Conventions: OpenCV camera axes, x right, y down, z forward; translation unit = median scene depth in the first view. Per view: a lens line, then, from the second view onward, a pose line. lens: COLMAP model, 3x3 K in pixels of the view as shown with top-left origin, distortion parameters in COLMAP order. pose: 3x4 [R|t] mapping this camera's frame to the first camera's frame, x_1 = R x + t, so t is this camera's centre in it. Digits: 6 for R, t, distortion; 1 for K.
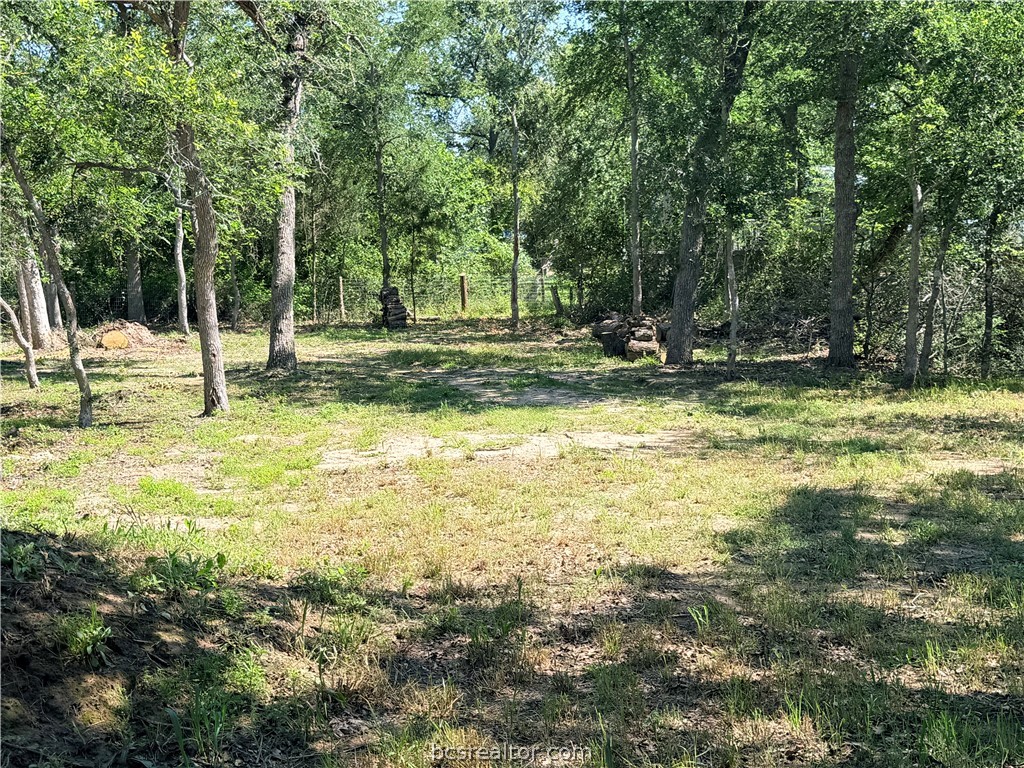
lens RADIAL K [[1381.6, 0, 497.8], [0, 1381.6, 384.7], [0, 0, 1]] dist [0.126545, -0.041602]
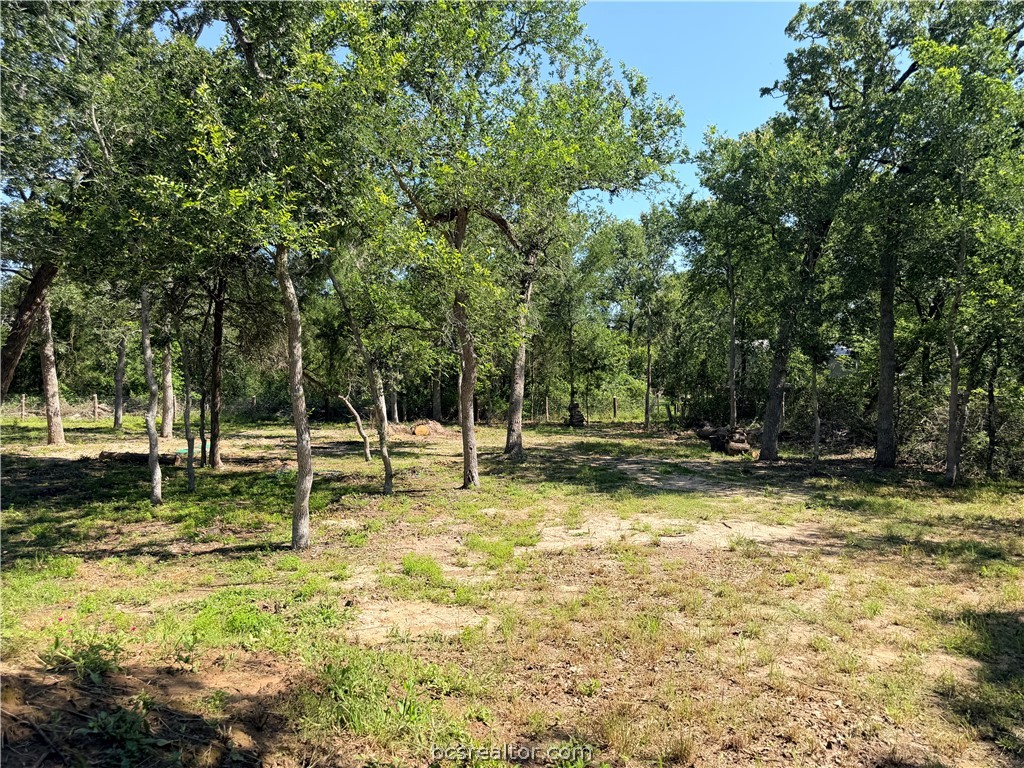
lens RADIAL K [[708.3, 0, 505.6], [0, 708.3, 391.3], [0, 0, 1]] dist [0.070071, -0.090361]
pose [[0.985949, 0.023374, -0.165401, -0.020832], [-0.037255, 0.995991, -0.081324, -0.011878], [0.162837, 0.086343, 0.982868, 0.125012]]
